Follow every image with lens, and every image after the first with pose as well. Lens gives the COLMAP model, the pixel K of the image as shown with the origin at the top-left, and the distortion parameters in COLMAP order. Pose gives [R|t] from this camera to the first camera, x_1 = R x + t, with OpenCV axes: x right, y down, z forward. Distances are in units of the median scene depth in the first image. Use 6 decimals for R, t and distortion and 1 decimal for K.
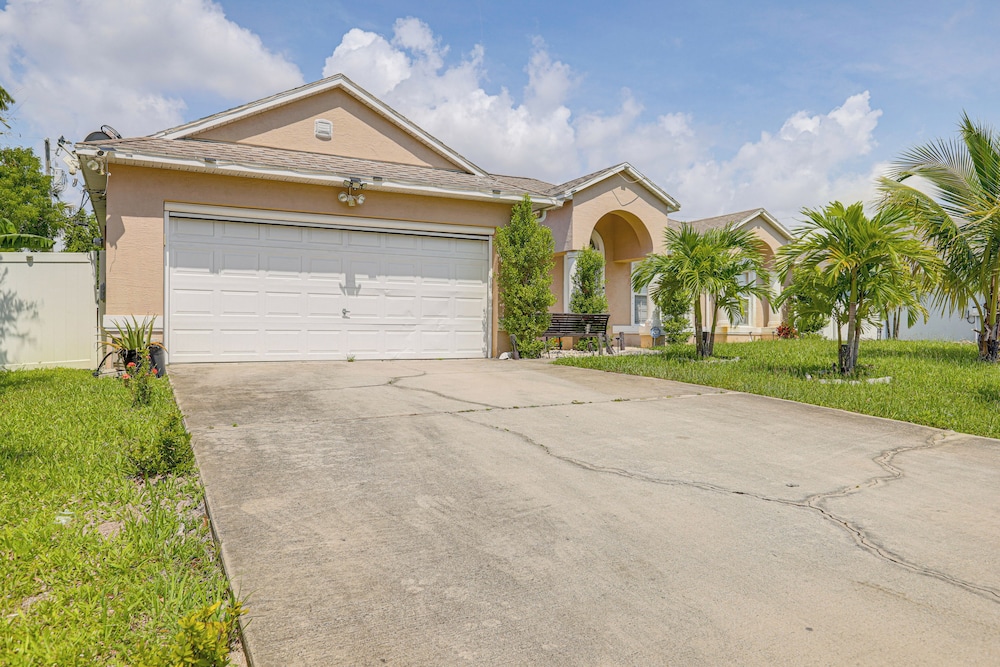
lens RADIAL K [[695.6, 0, 500.0], [0, 695.6, 333.5], [0, 0, 1]] dist [-0.005495, -0.003650]
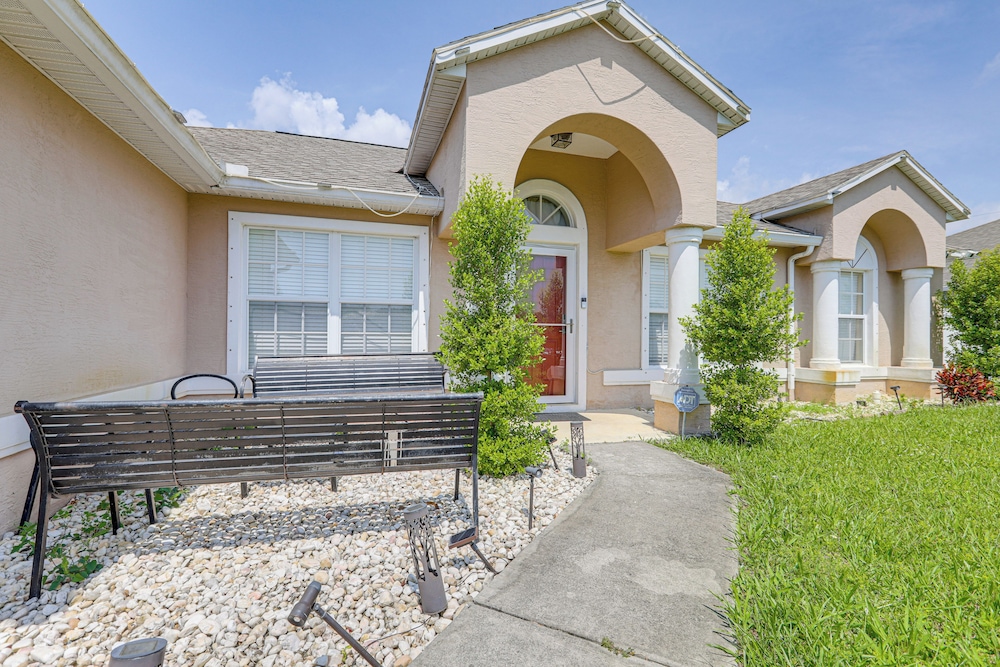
lens RADIAL K [[446.1, 0, 492.8], [0, 446.1, 330.8], [0, 0, 1]] dist [-0.001702, 0.000064]
pose [[0.977168, 0.006350, -0.212373, 0.239234], [-0.008364, 0.999928, -0.008589, -0.059457], [0.212303, 0.010169, 0.977151, 1.023892]]
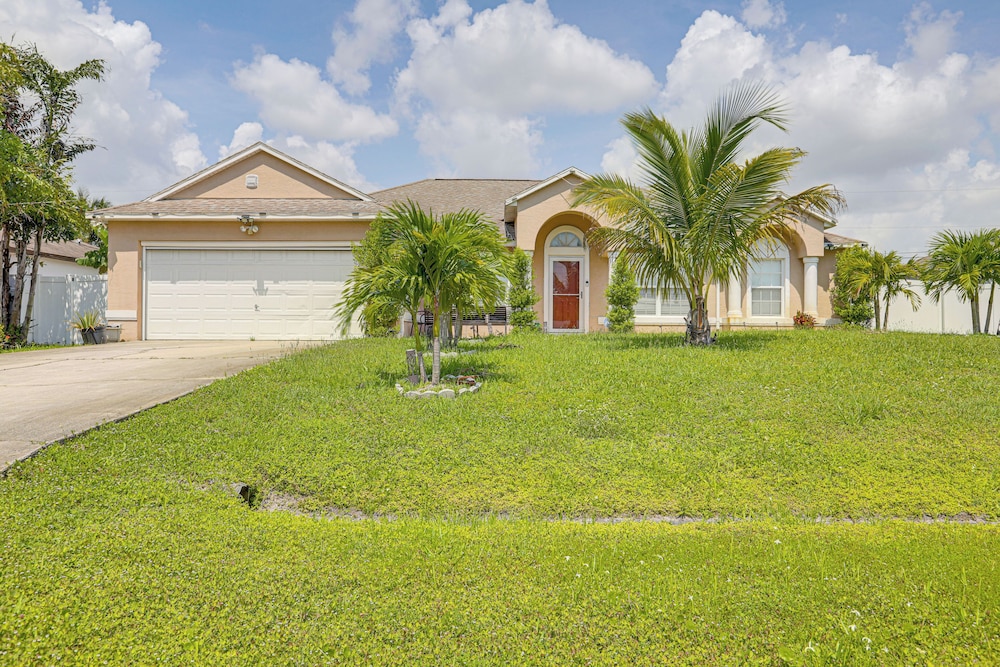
lens RADIAL K [[695.6, 0, 500.0], [0, 695.6, 333.5], [0, 0, 1]] dist [-0.005495, -0.003650]
pose [[0.871243, 0.005970, -0.490816, 0.874269], [-0.003414, 0.999976, 0.006103, 0.013181], [0.490841, -0.003642, 0.871242, -0.012071]]
